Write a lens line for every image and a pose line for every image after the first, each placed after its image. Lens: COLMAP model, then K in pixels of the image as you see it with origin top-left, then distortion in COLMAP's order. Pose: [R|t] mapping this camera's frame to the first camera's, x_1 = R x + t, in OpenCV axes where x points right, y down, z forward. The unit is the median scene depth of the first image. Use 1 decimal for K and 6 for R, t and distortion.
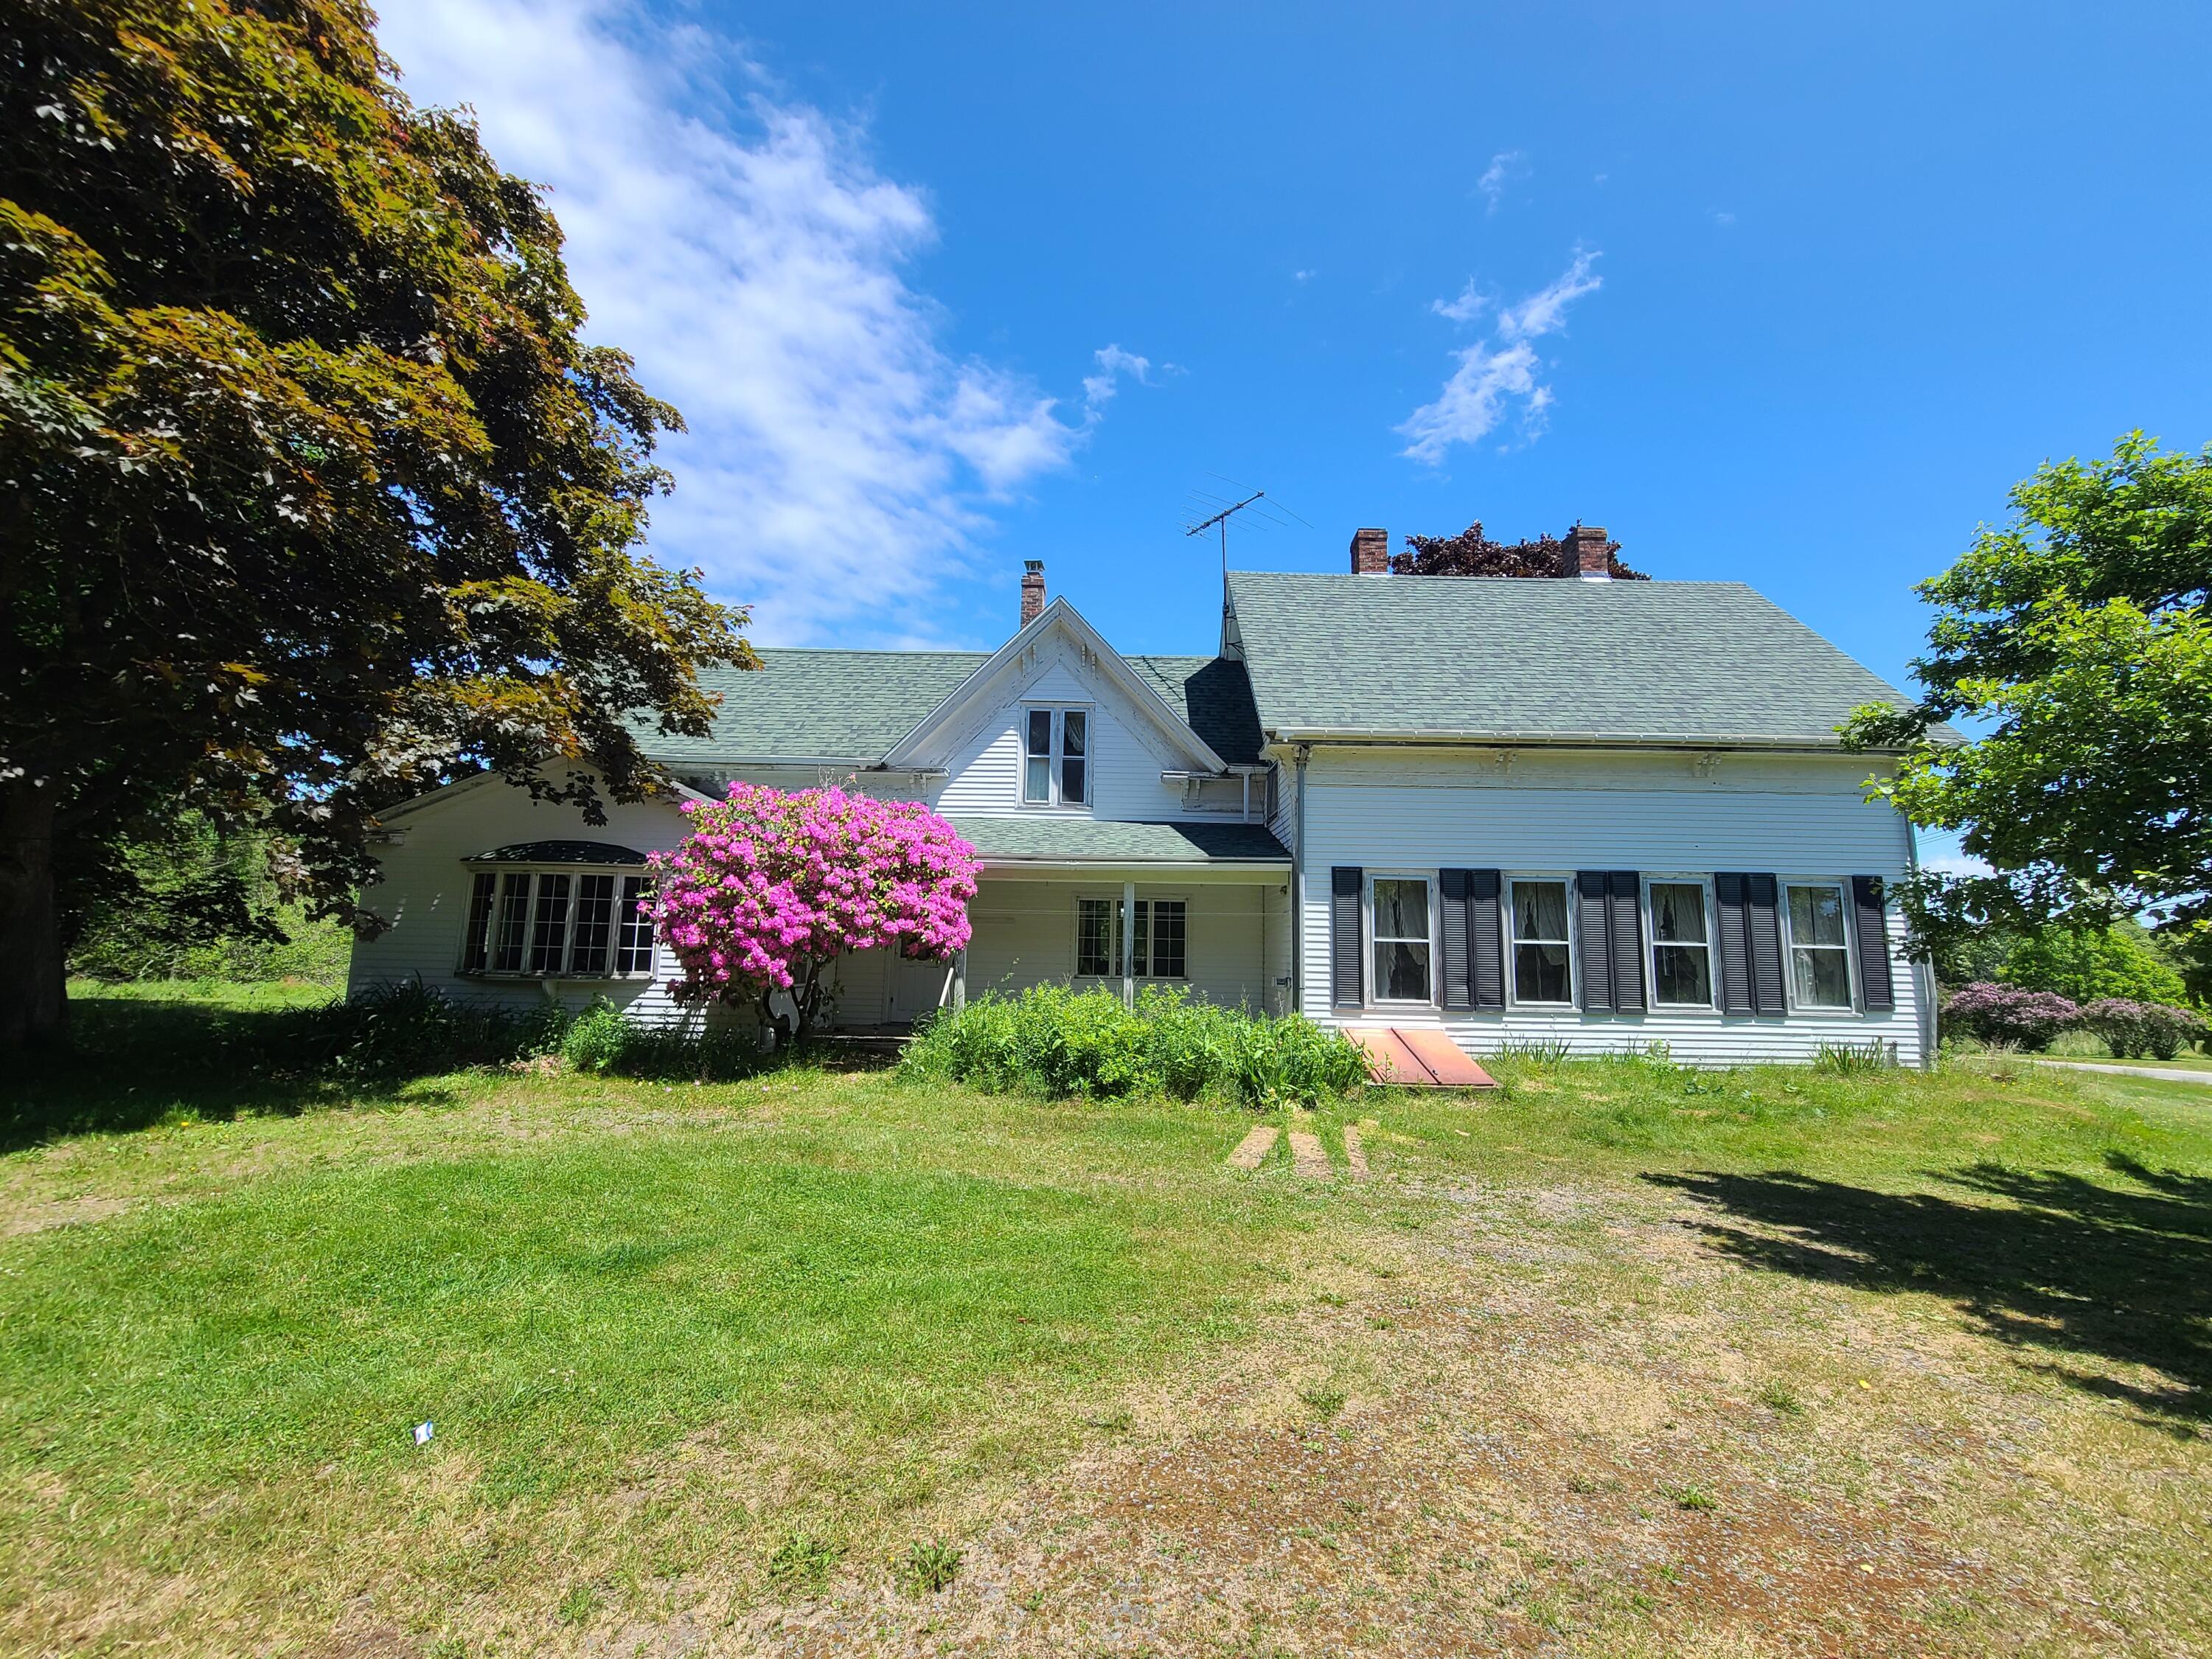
lens RADIAL K [[904.0, 0, 1119.7], [0, 904.0, 832.3], [0, 0, 1]] dist [-0.001395, 0.000215]
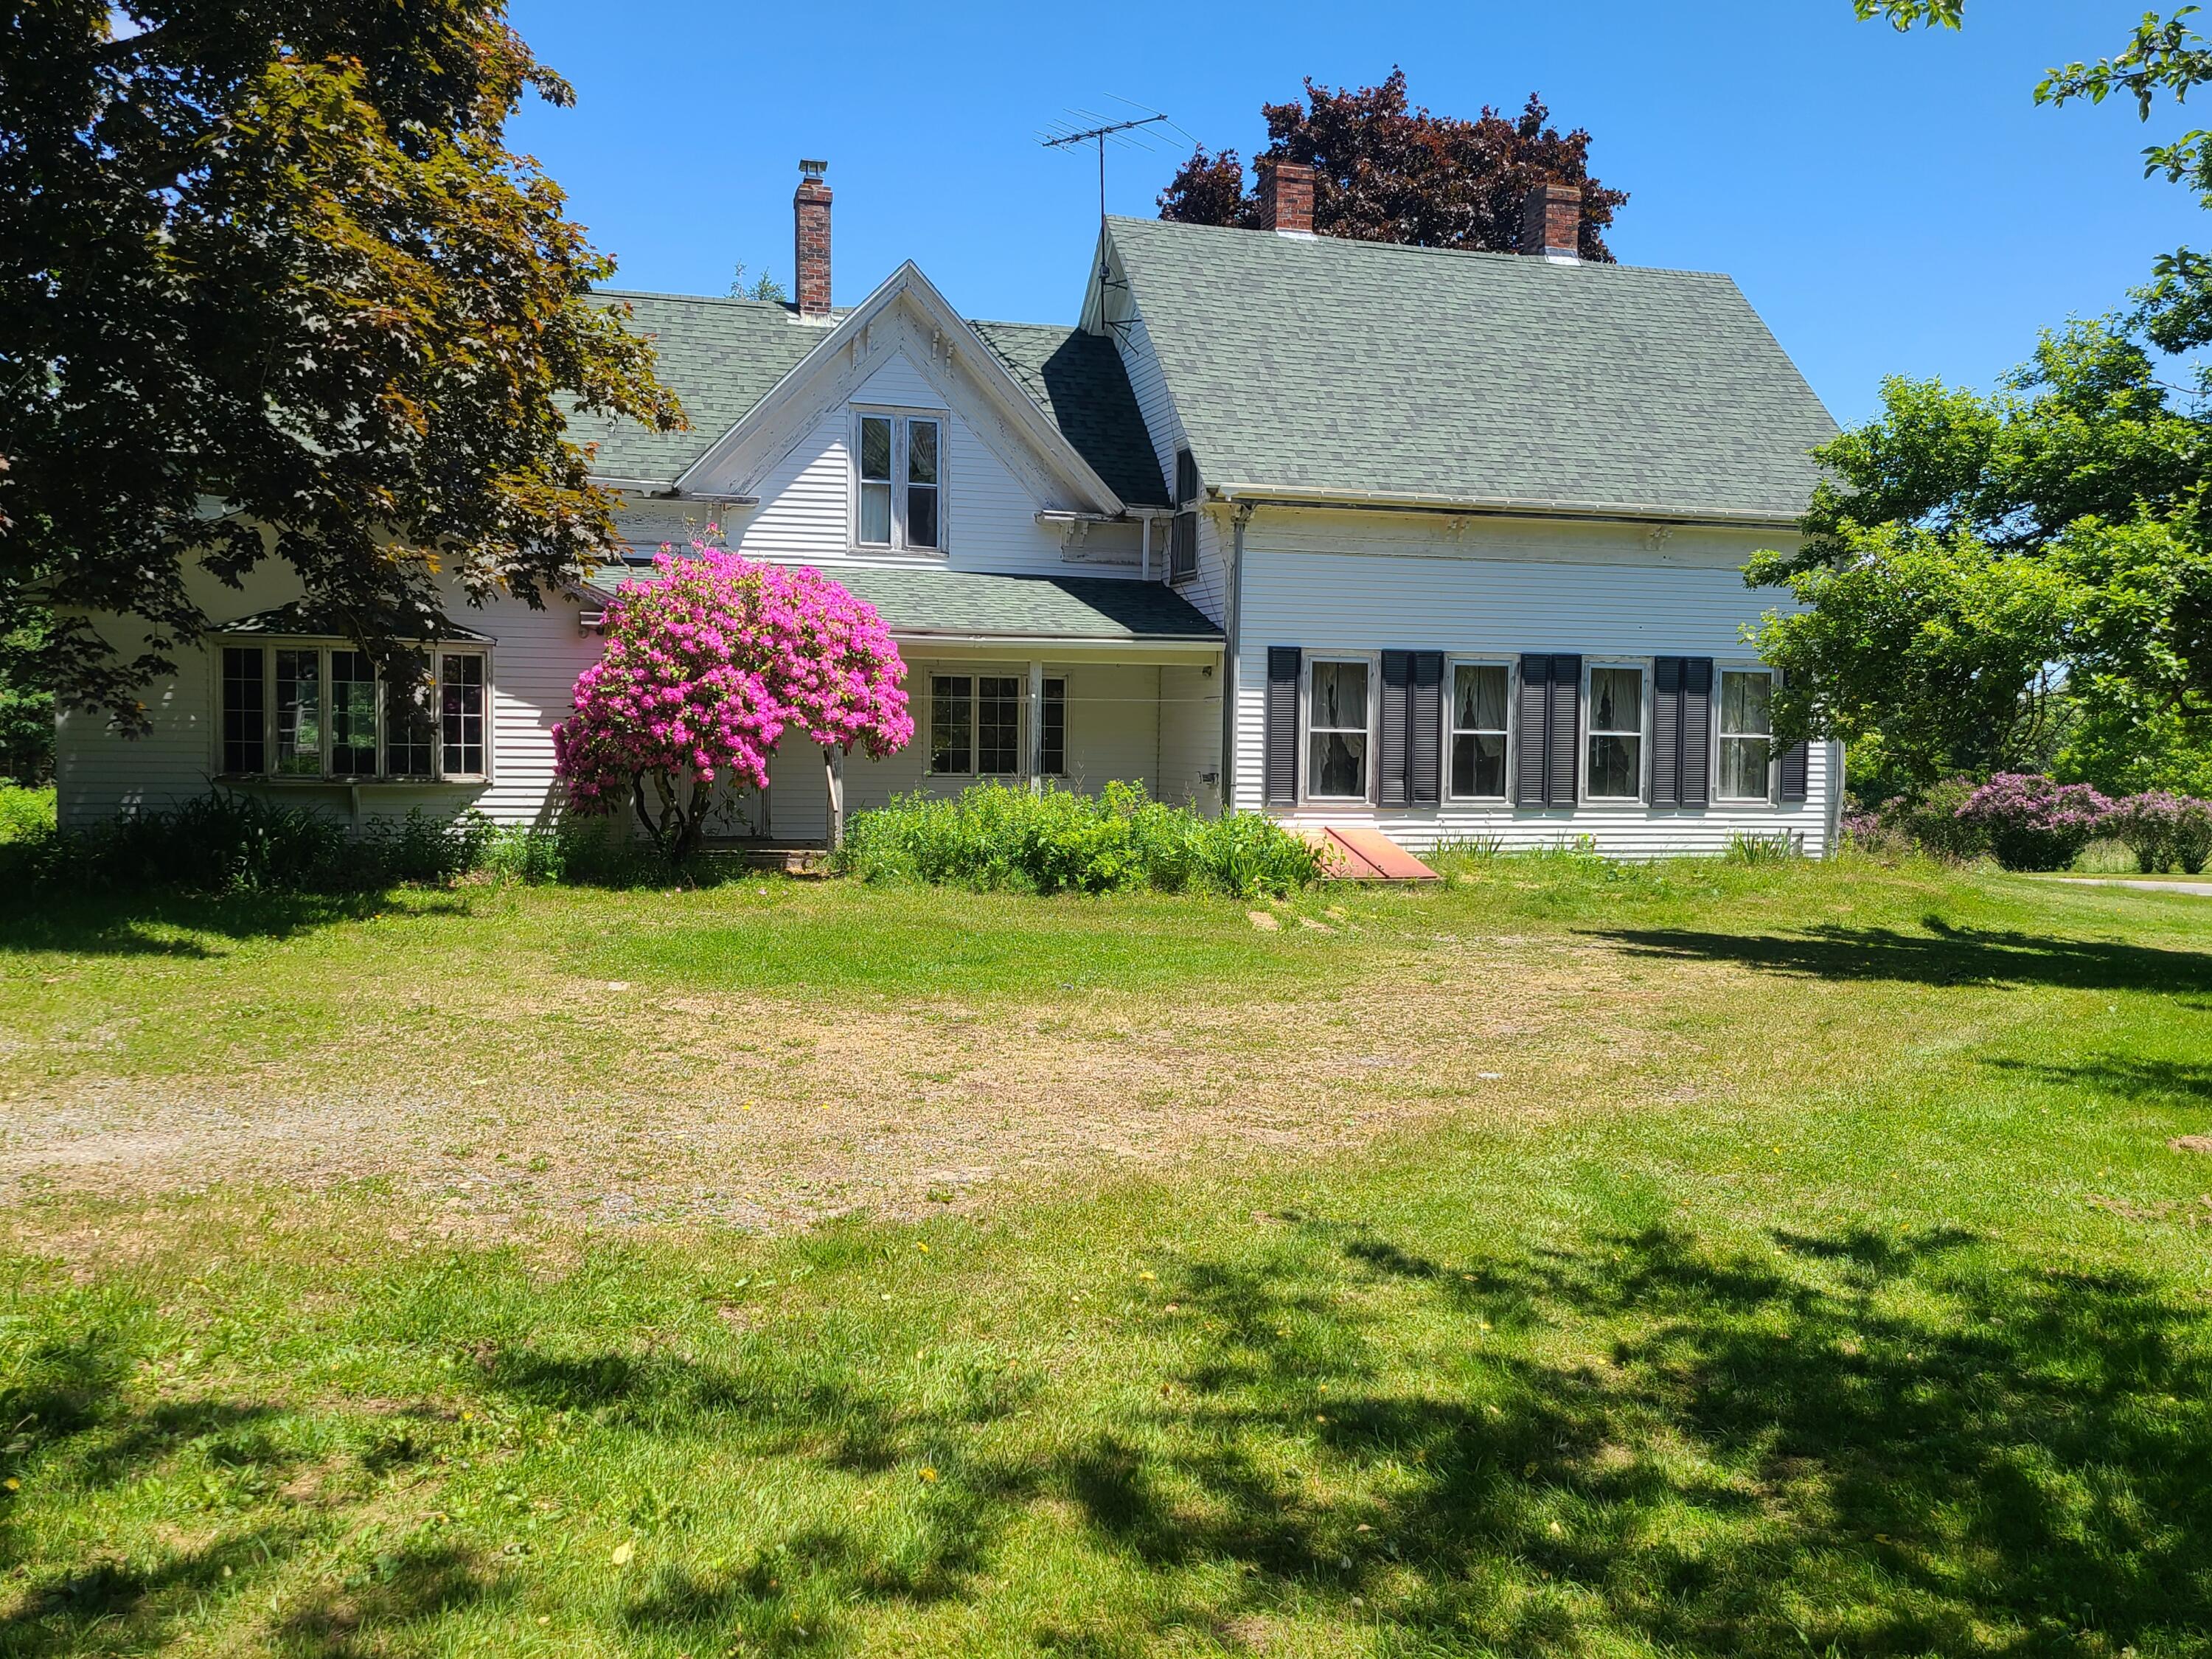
lens RADIAL K [[1960.1, 0, 1113.3], [0, 1960.1, 844.7], [0, 0, 1]] dist [0.051259, -0.012280]
pose [[0.955847, -0.019808, 0.293197, -0.475032], [-0.037086, 0.981618, 0.187221, -0.125521], [-0.291515, -0.189828, 0.937542, -0.778467]]
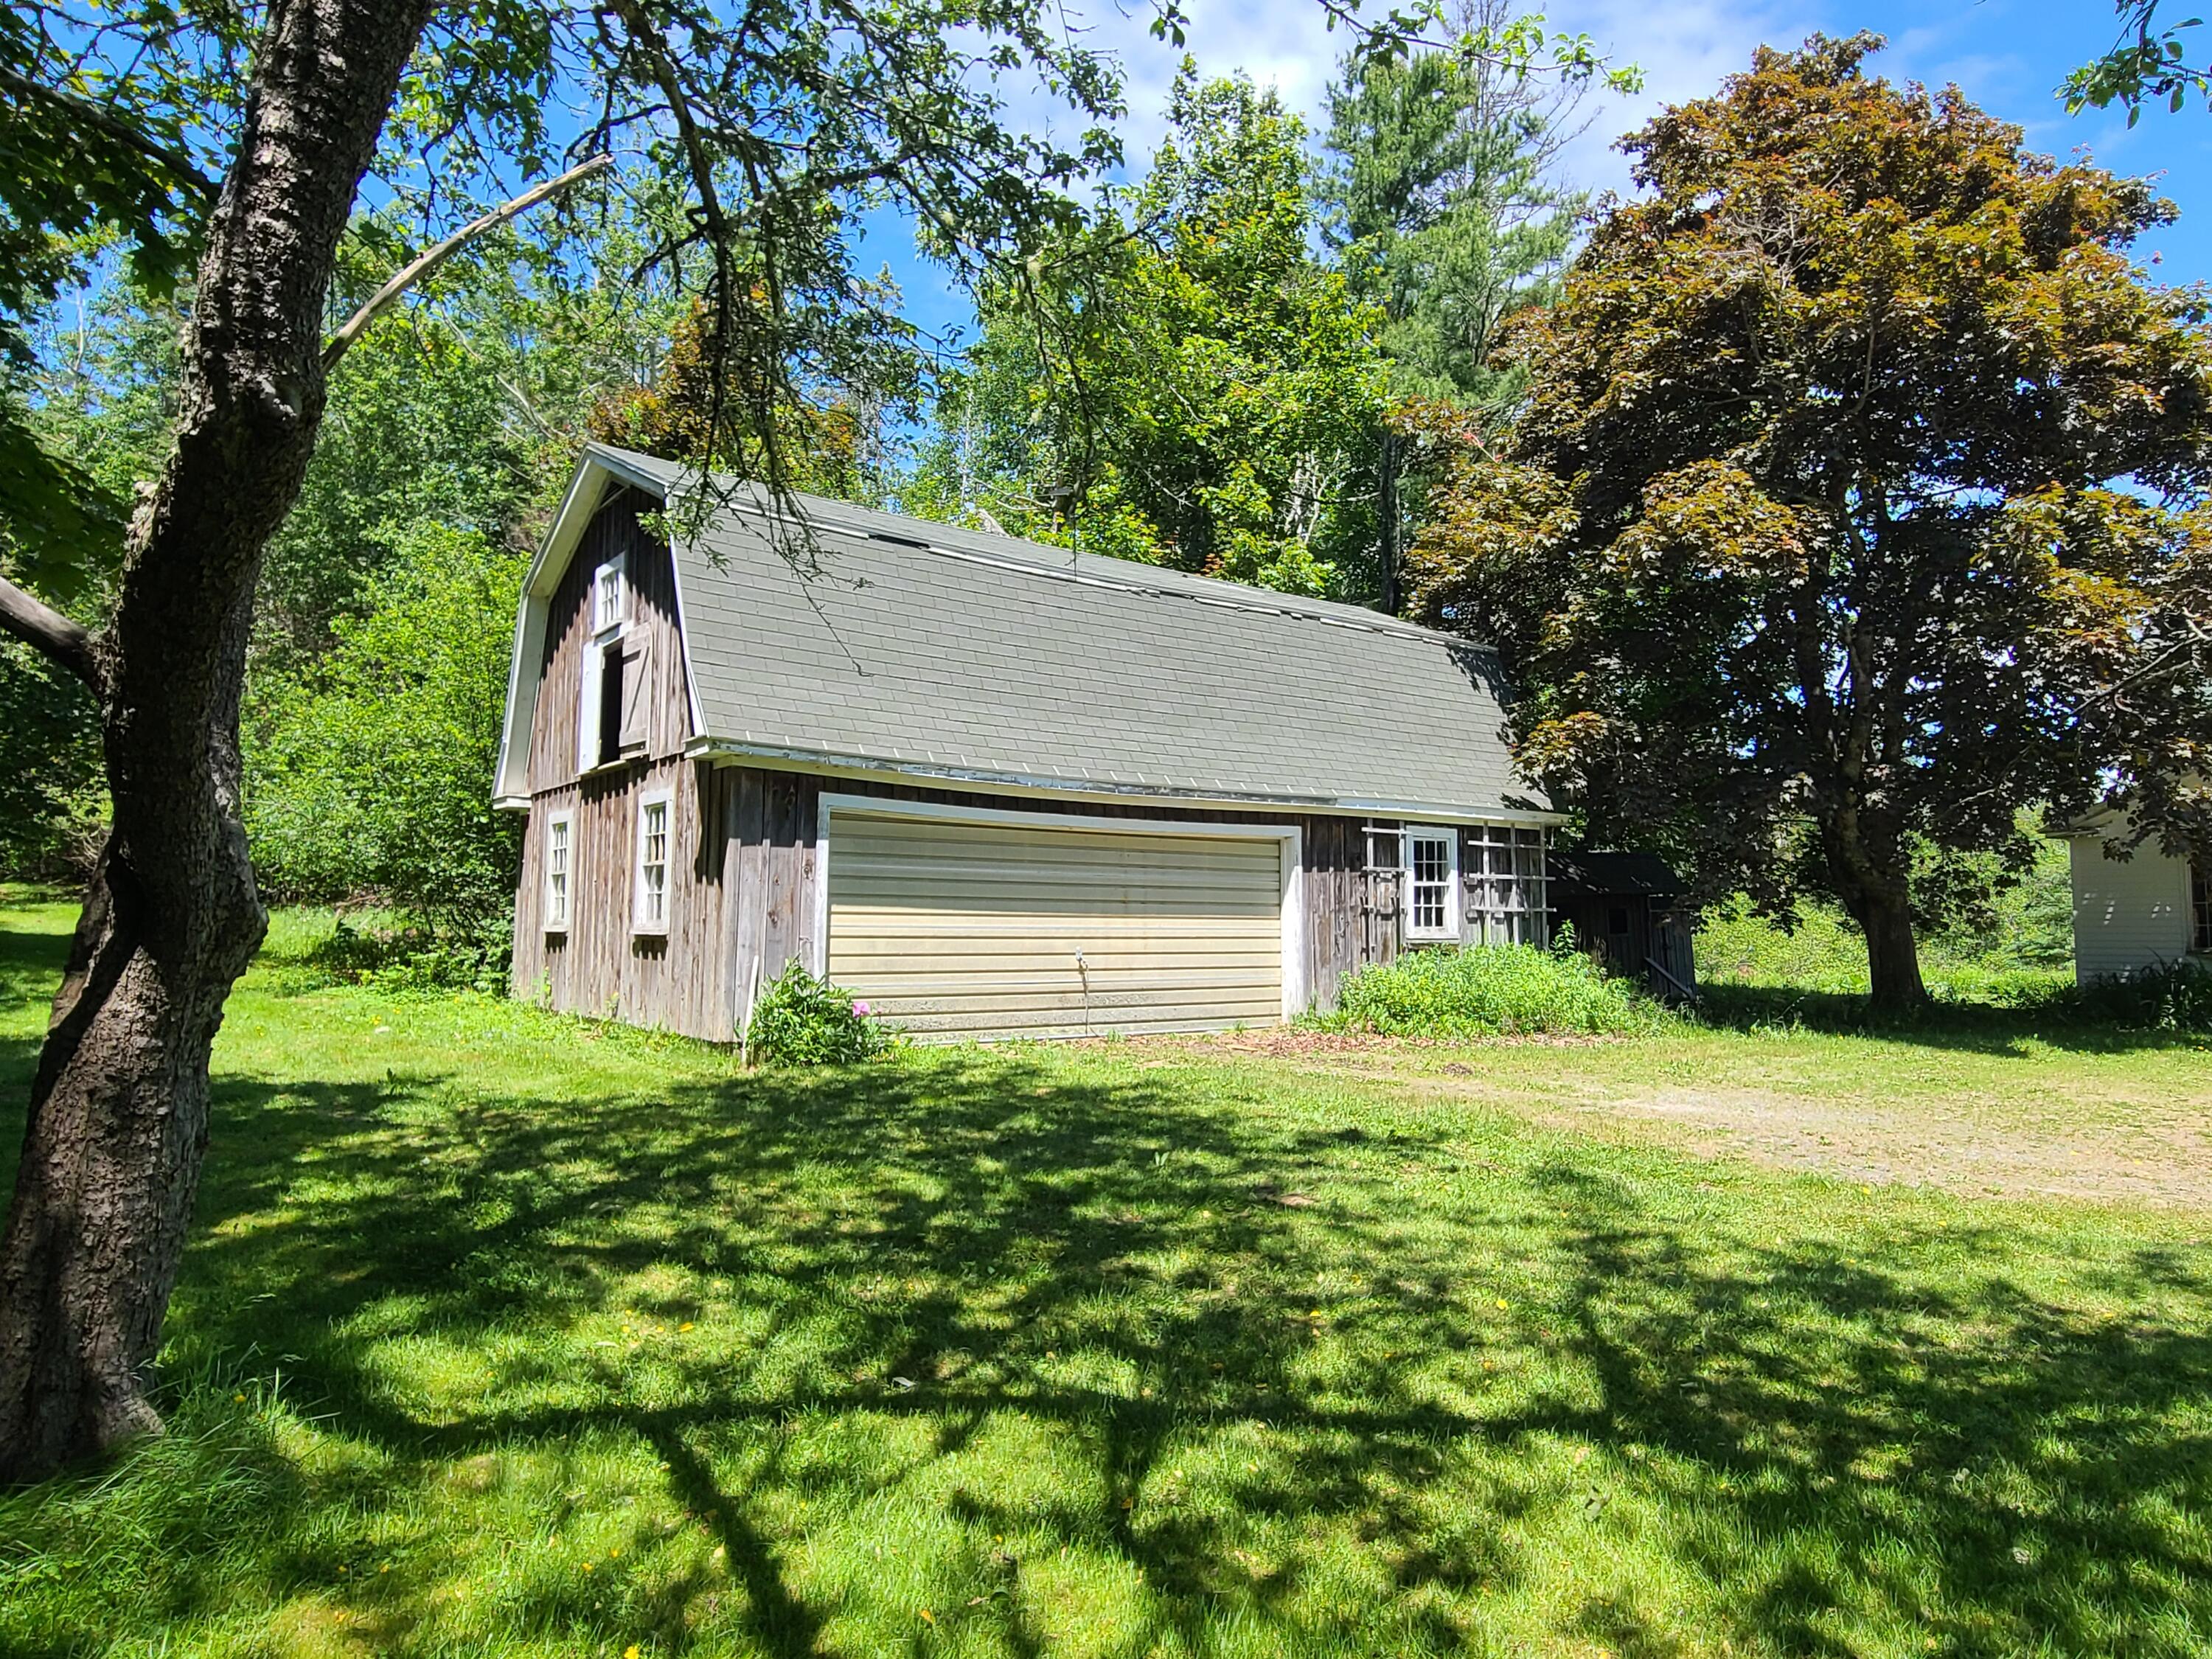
lens RADIAL K [[1370.8, 0, 1124.3], [0, 1370.8, 834.7], [0, 0, 1]] dist [0.003971, -0.001127]
pose [[0.549759, -0.080561, -0.831429, -0.059346], [0.126371, 0.991904, -0.012550, -0.115367], [0.825709, -0.098169, 0.555489, -0.890138]]
